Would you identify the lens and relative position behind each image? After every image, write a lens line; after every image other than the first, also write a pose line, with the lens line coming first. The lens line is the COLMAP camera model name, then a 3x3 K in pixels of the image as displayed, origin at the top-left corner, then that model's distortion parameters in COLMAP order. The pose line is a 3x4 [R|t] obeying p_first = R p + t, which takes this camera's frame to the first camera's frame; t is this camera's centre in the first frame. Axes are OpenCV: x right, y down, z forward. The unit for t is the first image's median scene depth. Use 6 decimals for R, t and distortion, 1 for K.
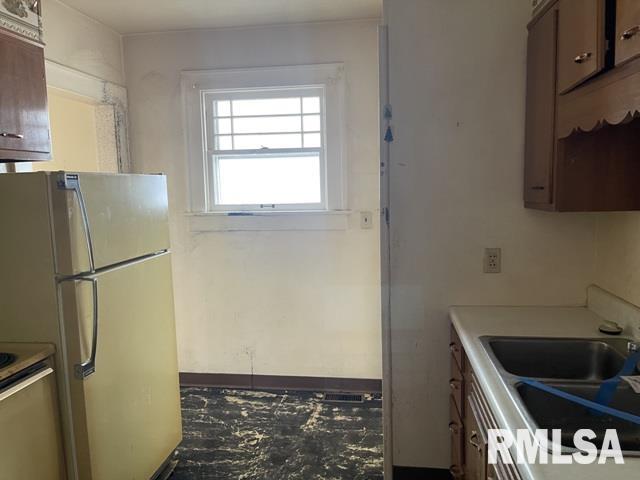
lens RADIAL K [[476.5, 0, 320.2], [0, 476.5, 244.3], [0, 0, 1]] dist [0.041617, -0.073678]
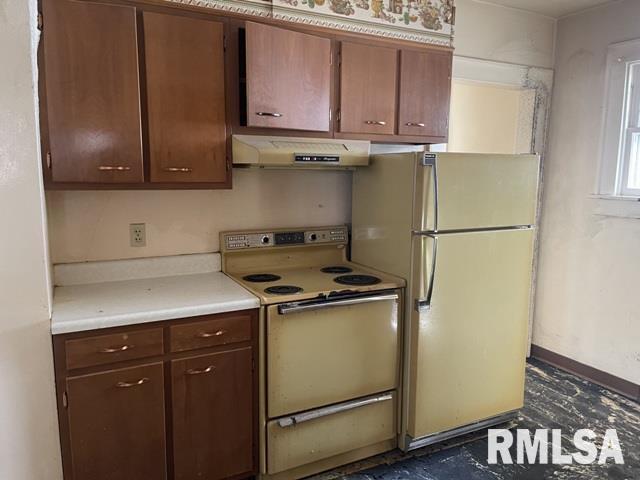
lens RADIAL K [[476.5, 0, 320.2], [0, 476.5, 244.3], [0, 0, 1]] dist [0.041617, -0.073678]
pose [[0.570342, 0.155819, -0.806492, 0.205825], [-0.123122, 0.986967, 0.103618, -0.000887], [0.812127, 0.040199, 0.582094, 0.007892]]
